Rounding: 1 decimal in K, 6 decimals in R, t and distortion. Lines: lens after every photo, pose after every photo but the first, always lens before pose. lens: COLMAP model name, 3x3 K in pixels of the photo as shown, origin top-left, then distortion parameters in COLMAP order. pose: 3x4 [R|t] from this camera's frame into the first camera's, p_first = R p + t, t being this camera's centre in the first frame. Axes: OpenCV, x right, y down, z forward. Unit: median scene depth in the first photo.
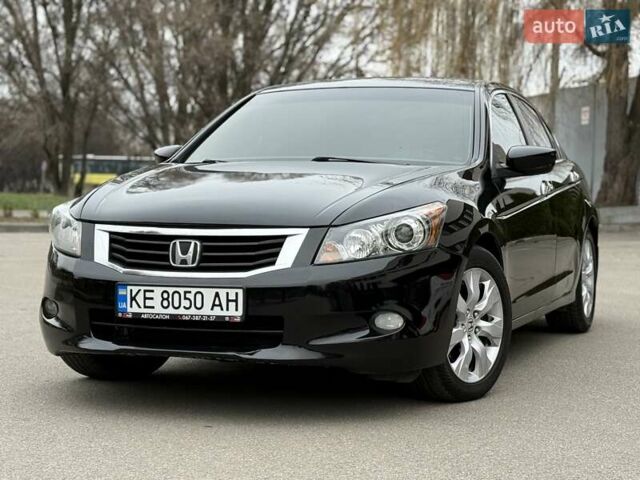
lens RADIAL K [[1349.8, 0, 320.0], [0, 1349.8, 240.0], [0, 0, 1]] dist [0.136972, 0.180178]
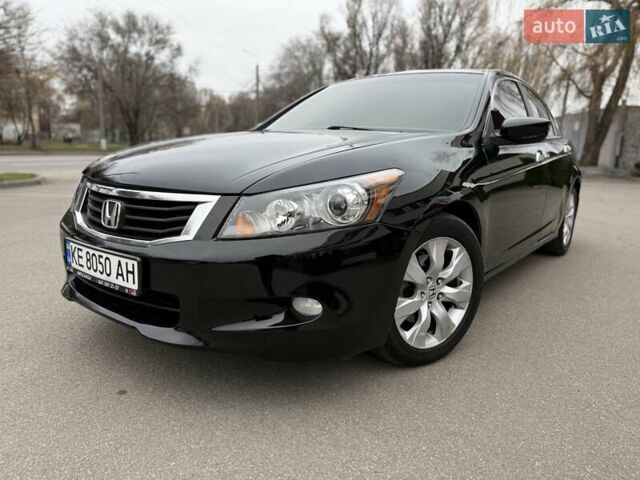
lens RADIAL K [[441.9, 0, 320.0], [0, 441.9, 240.0], [0, 0, 1]] dist [0.110186, -0.169058]
pose [[0.951578, 0.080209, -0.296759, 0.140014], [-0.034402, 0.987082, 0.156478, -0.027289], [0.305476, -0.138692, 0.942045, 0.734889]]
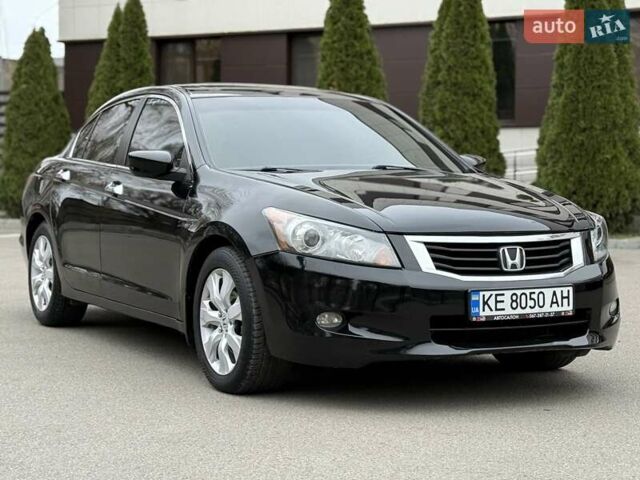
lens RADIAL K [[1349.8, 0, 320.0], [0, 1349.8, 240.0], [0, 0, 1]] dist [0.136972, 0.180178]
pose [[0.672803, -0.043969, 0.738514, -1.020350], [0.032520, 0.999025, 0.029853, -0.043479], [-0.739107, 0.003931, 0.673577, 0.367649]]
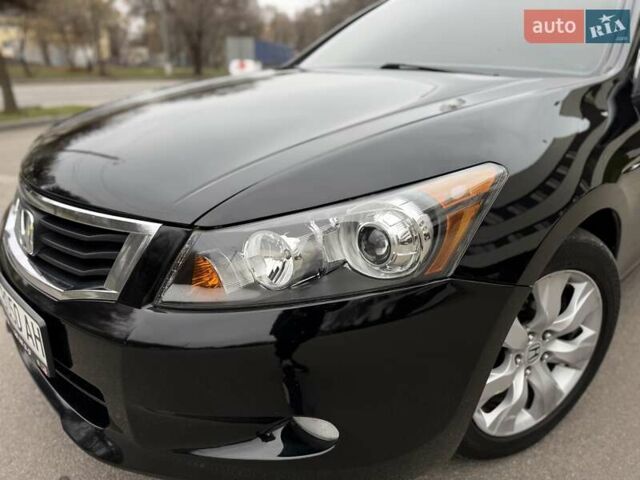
lens RADIAL K [[441.9, 0, 320.0], [0, 441.9, 240.0], [0, 0, 1]] dist [0.110186, -0.169058]
pose [[0.897909, 0.160175, -0.410003, 0.109680], [-0.023837, 0.947771, 0.318059, -0.055326], [0.439534, -0.275815, 0.854831, 0.874605]]
